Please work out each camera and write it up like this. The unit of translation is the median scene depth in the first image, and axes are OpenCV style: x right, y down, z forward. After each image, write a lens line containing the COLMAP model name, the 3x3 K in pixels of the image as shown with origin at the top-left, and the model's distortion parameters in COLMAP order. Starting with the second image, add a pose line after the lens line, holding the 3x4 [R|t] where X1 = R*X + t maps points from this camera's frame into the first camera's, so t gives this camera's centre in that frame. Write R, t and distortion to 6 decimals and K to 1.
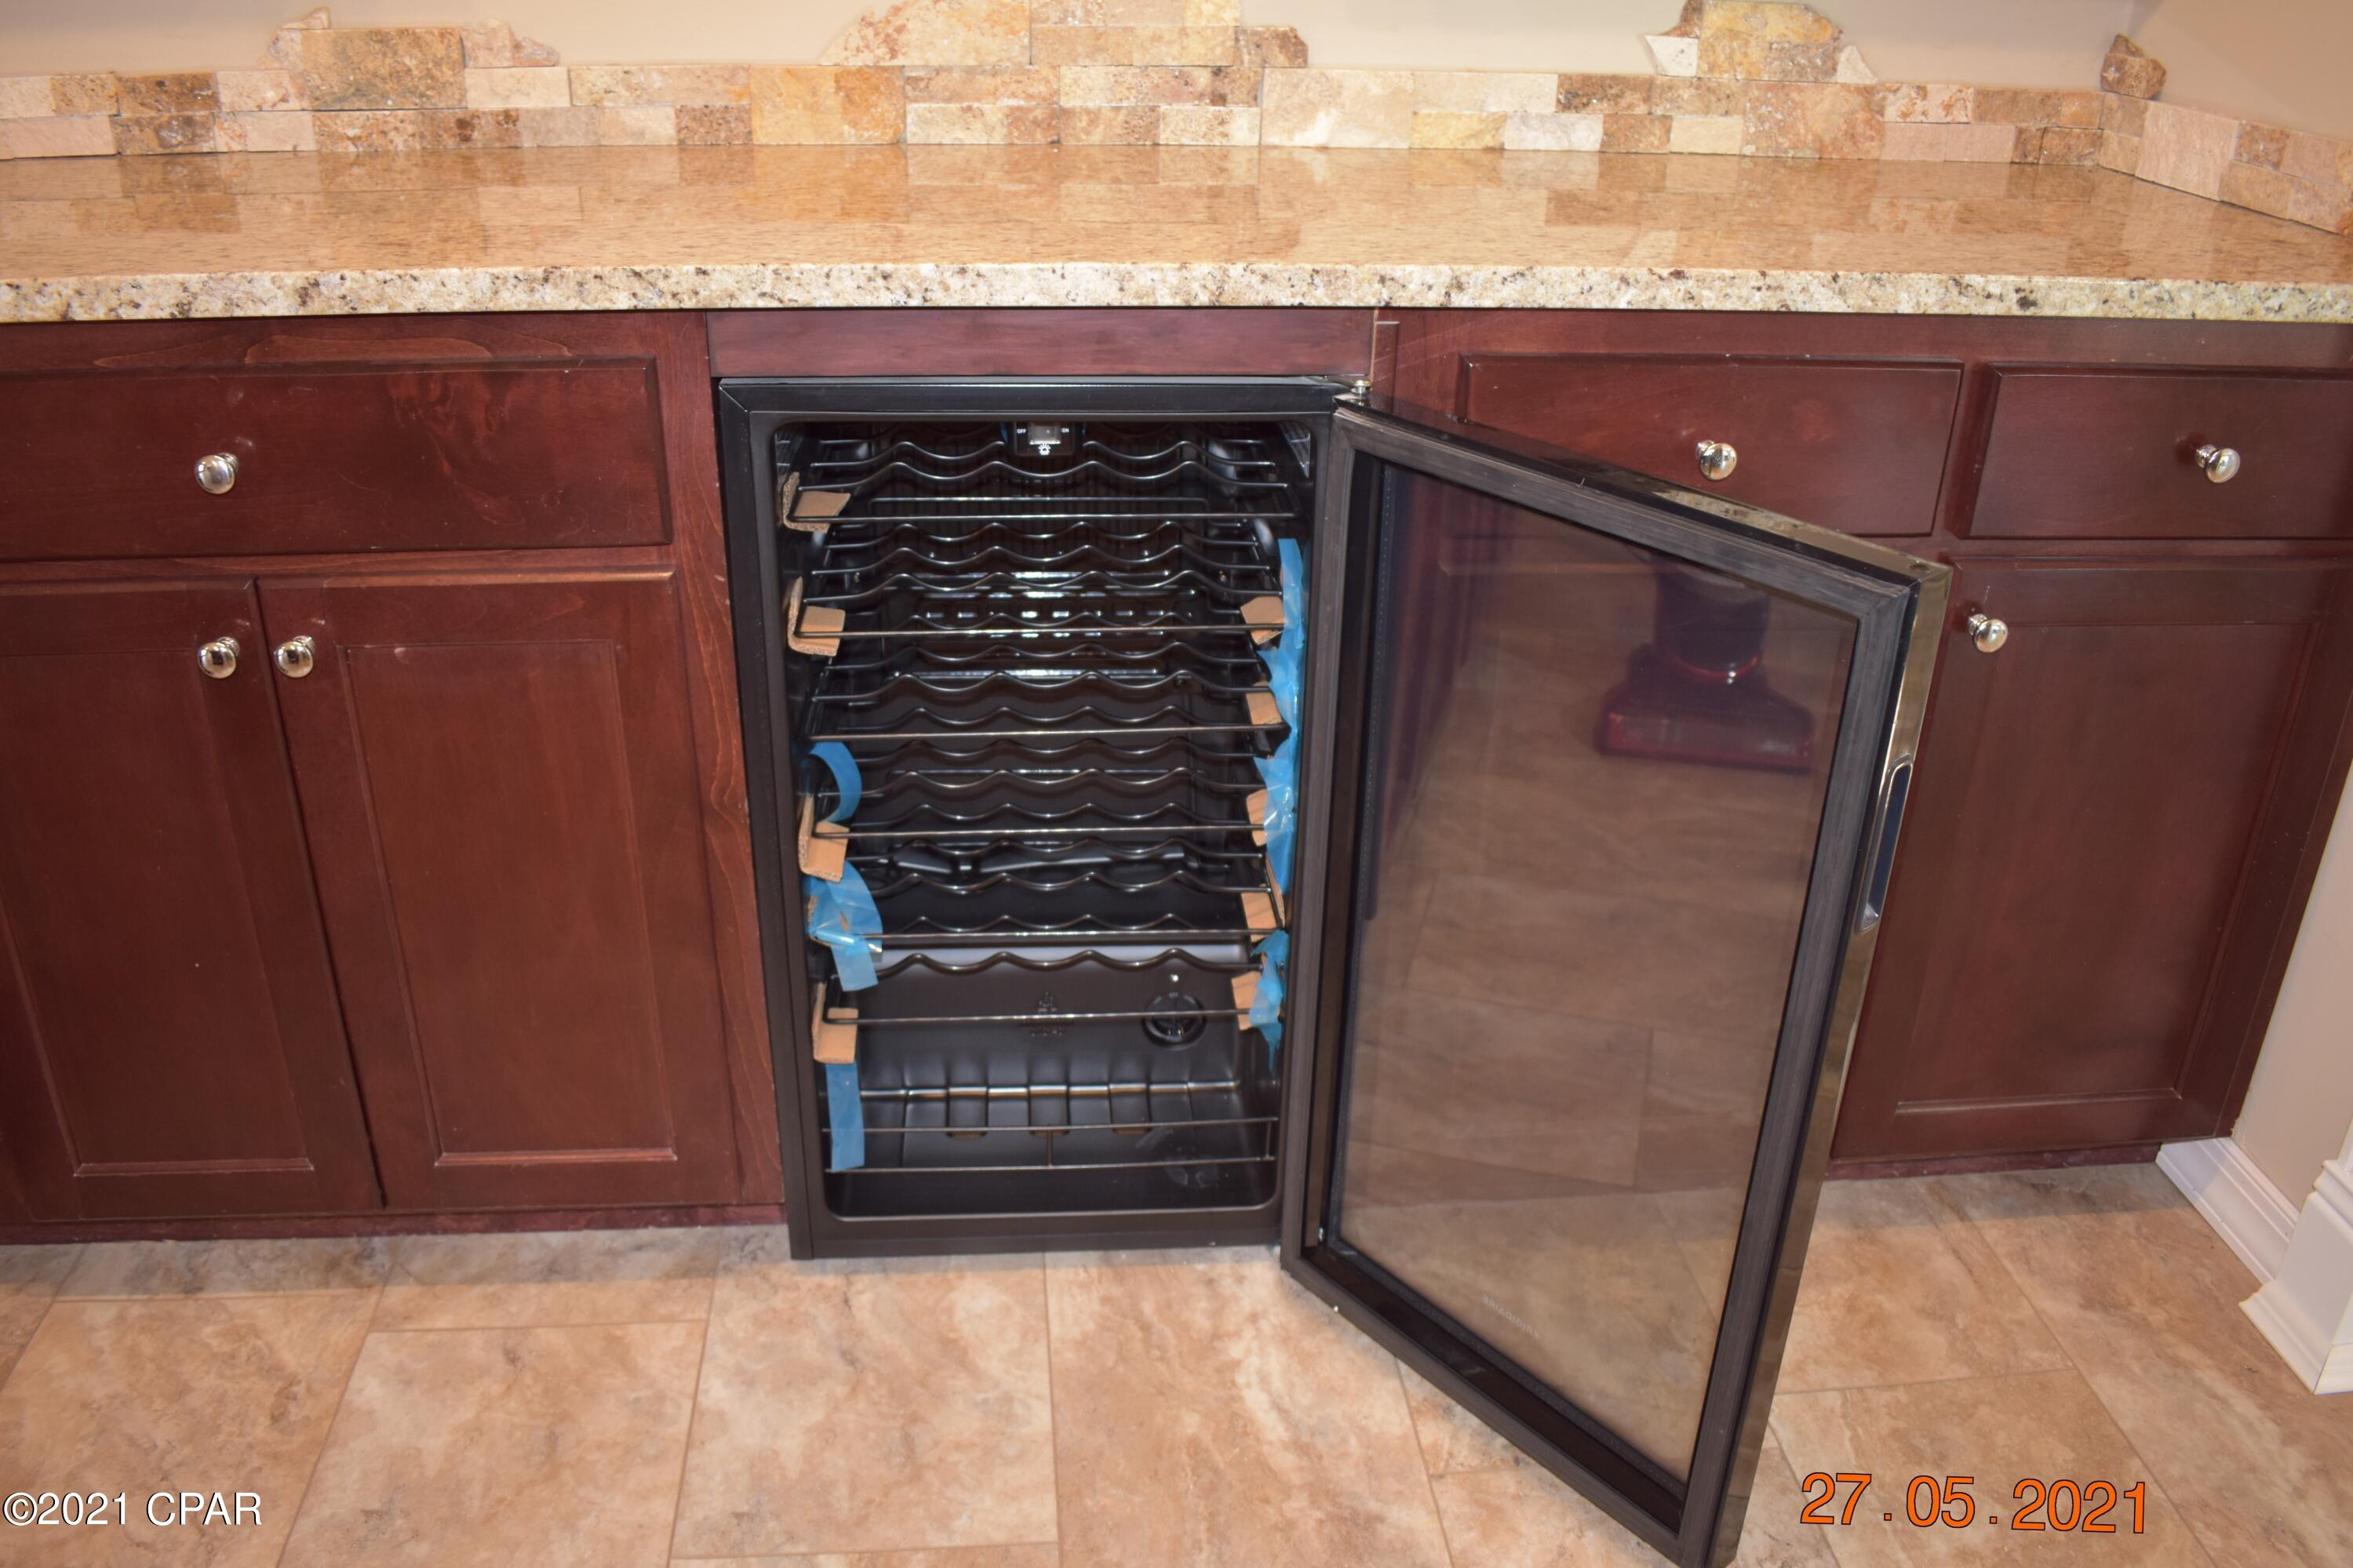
lens RADIAL K [[1907.9, 0, 1167.2], [0, 1907.9, 784.0], [0, 0, 1]] dist [-0.094201, 0.014597]
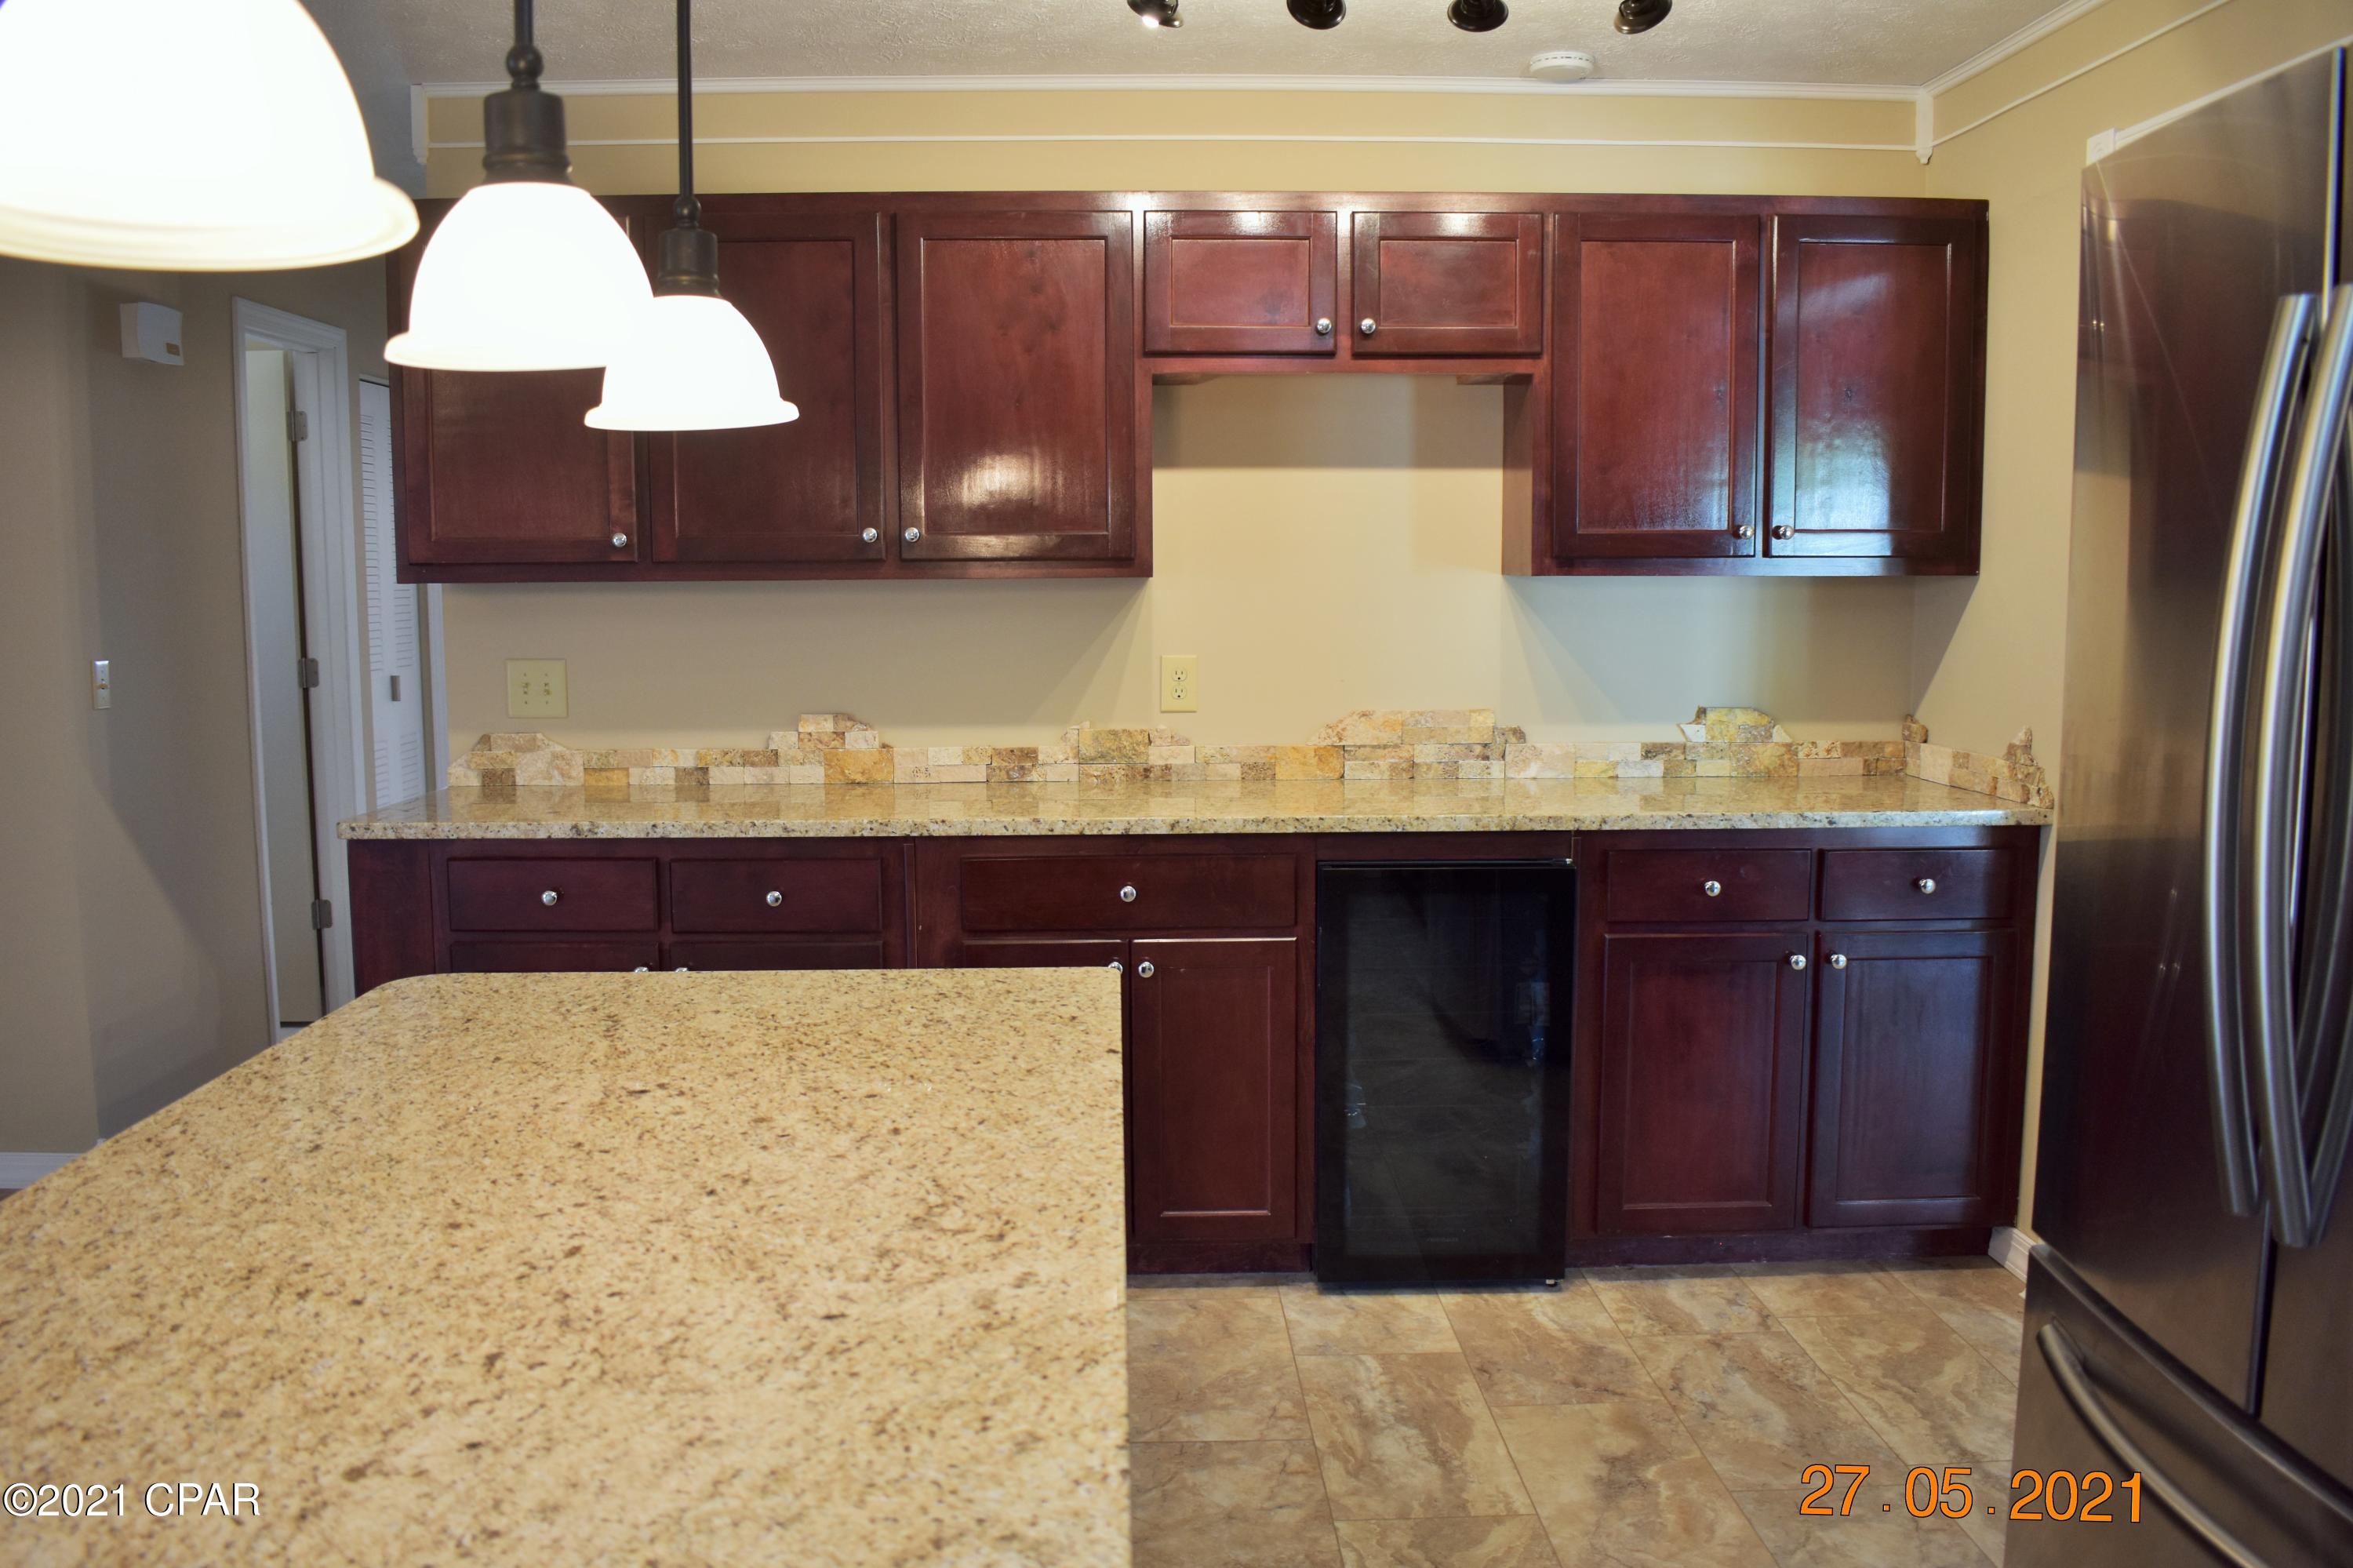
lens RADIAL K [[1908.3, 0, 1167.2], [0, 1908.3, 784.0], [0, 0, 1]] dist [-0.094201, 0.014597]
pose [[0.997813, -0.016483, -0.064010, -0.225726], [-0.006059, 0.941520, -0.336901, 0.463615], [0.065820, 0.336552, 0.939362, -1.226998]]
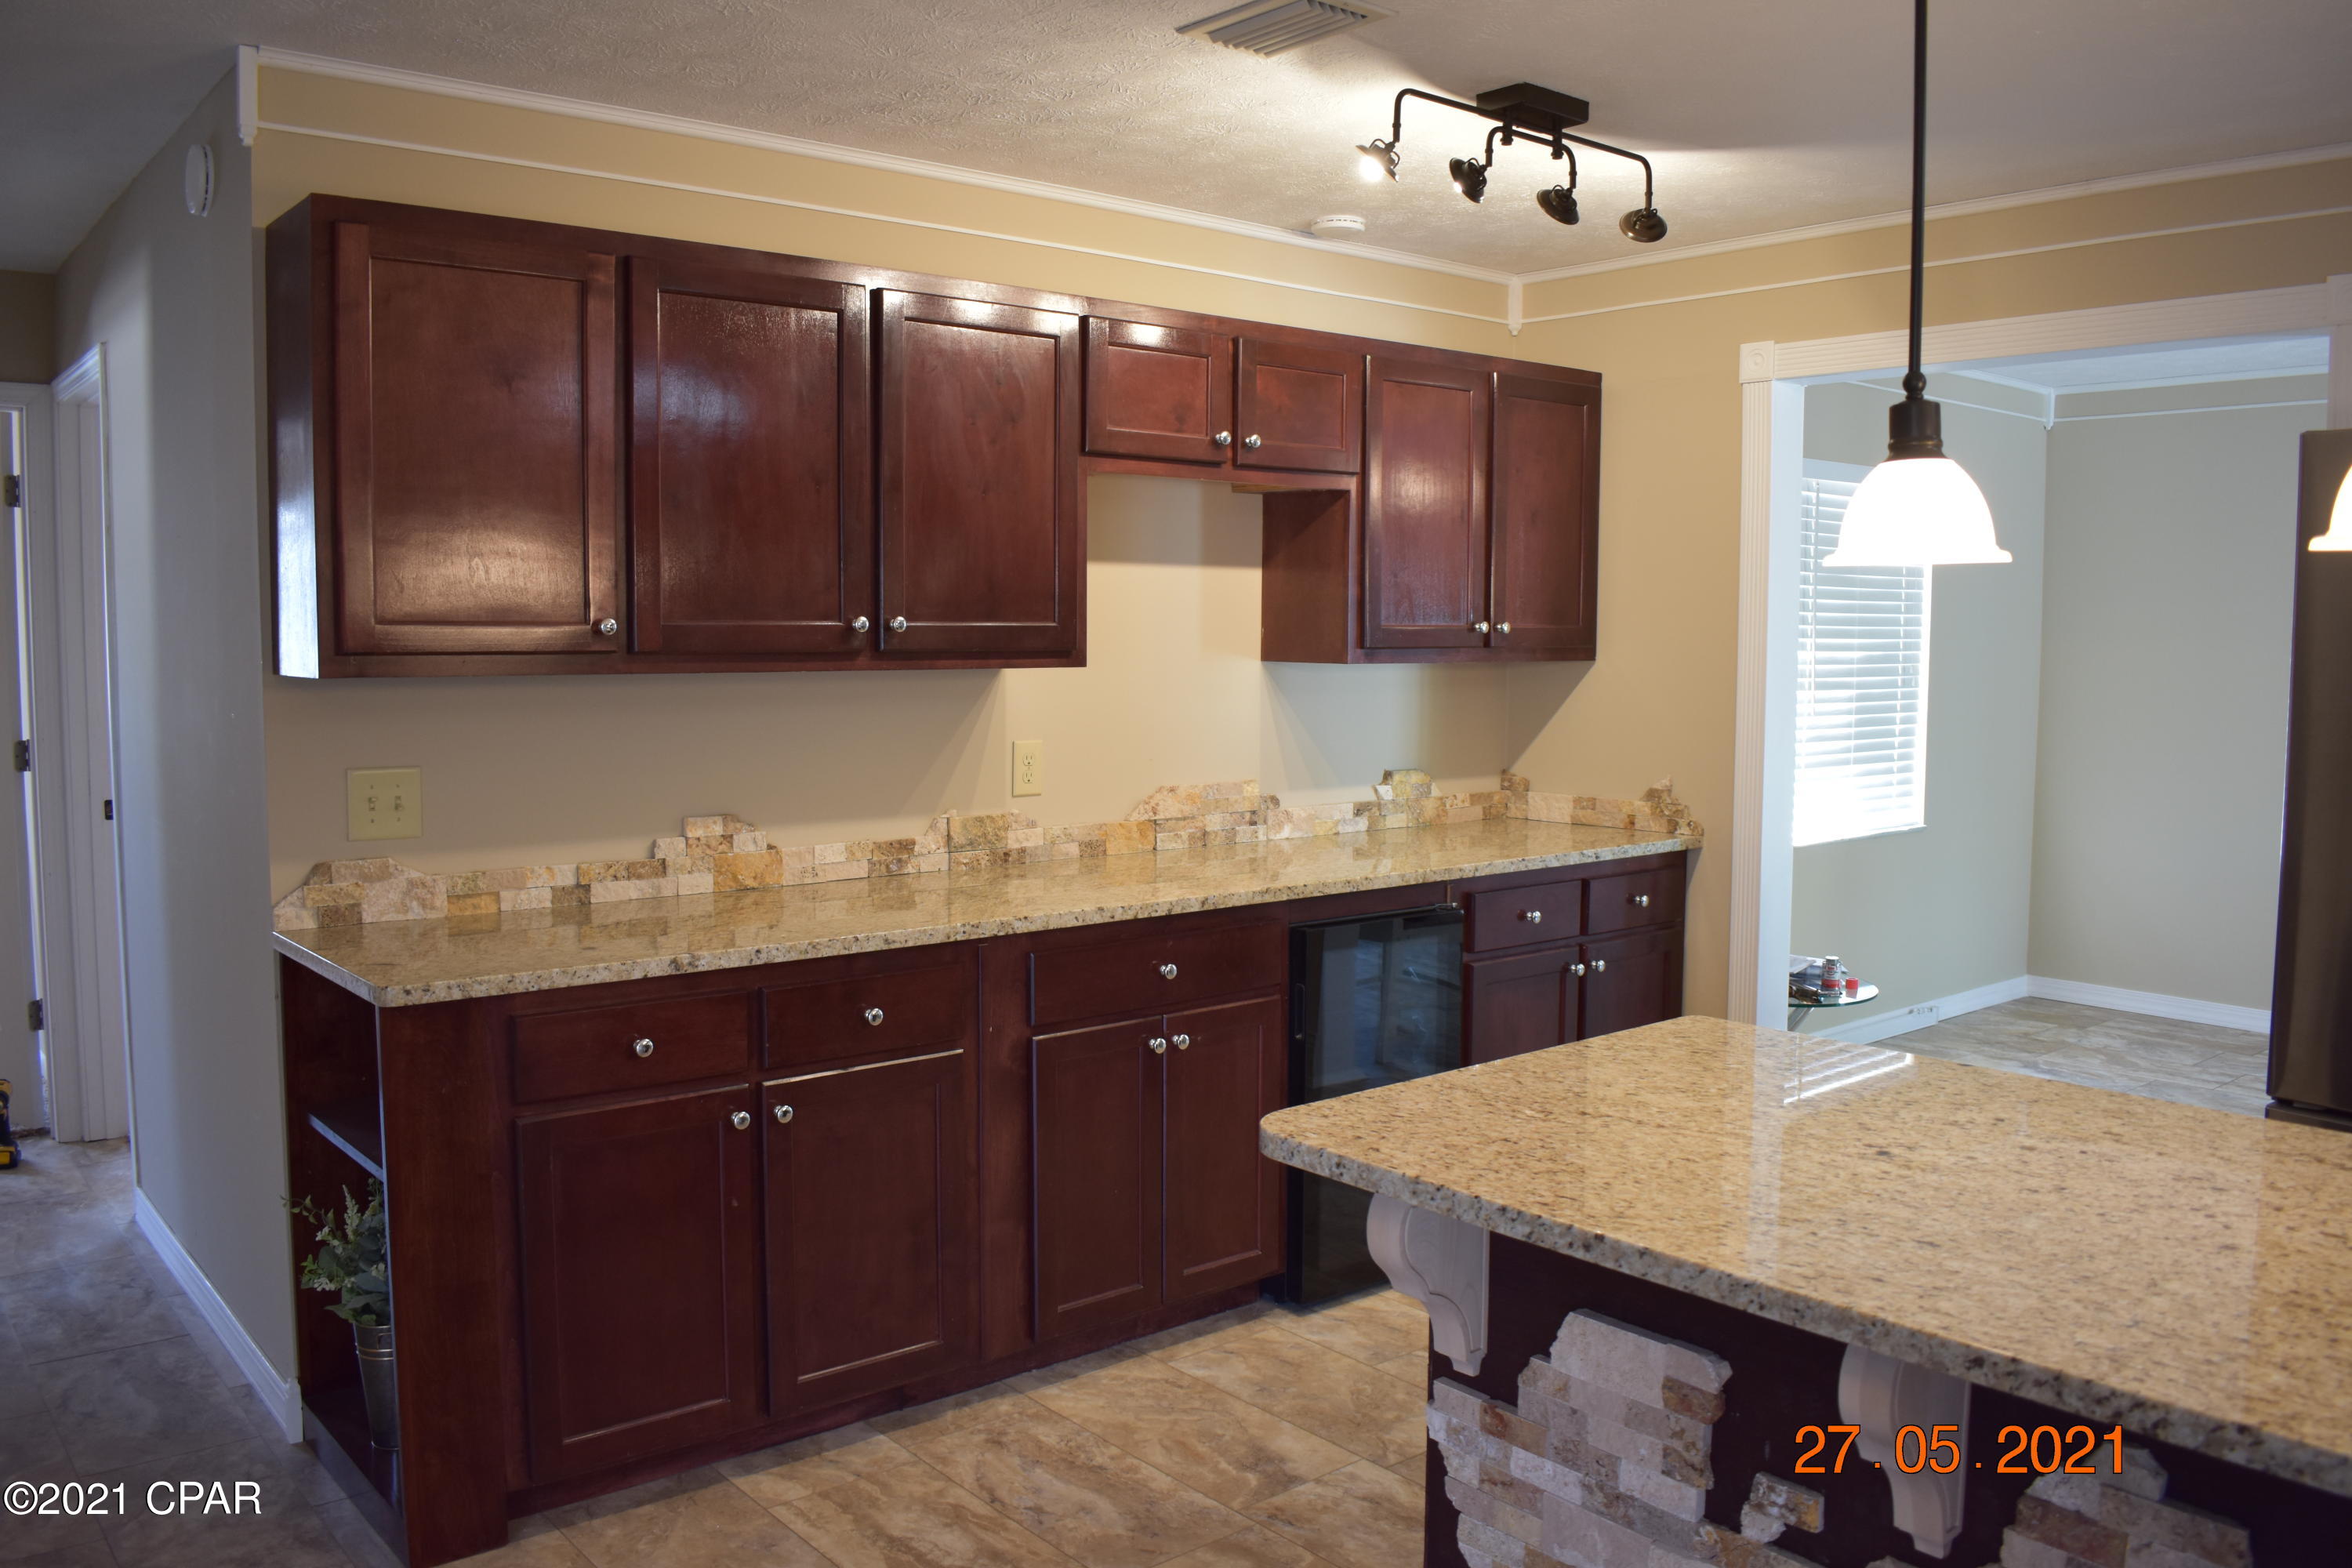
lens RADIAL K [[1839.8, 0, 1168.9], [0, 1839.8, 782.9], [0, 0, 1]] dist [-0.093725, 0.011675]
pose [[0.824838, -0.062255, 0.561931, -1.588495], [0.258730, 0.925300, -0.277269, 0.254738], [-0.502693, 0.374091, 0.779330, -0.945340]]
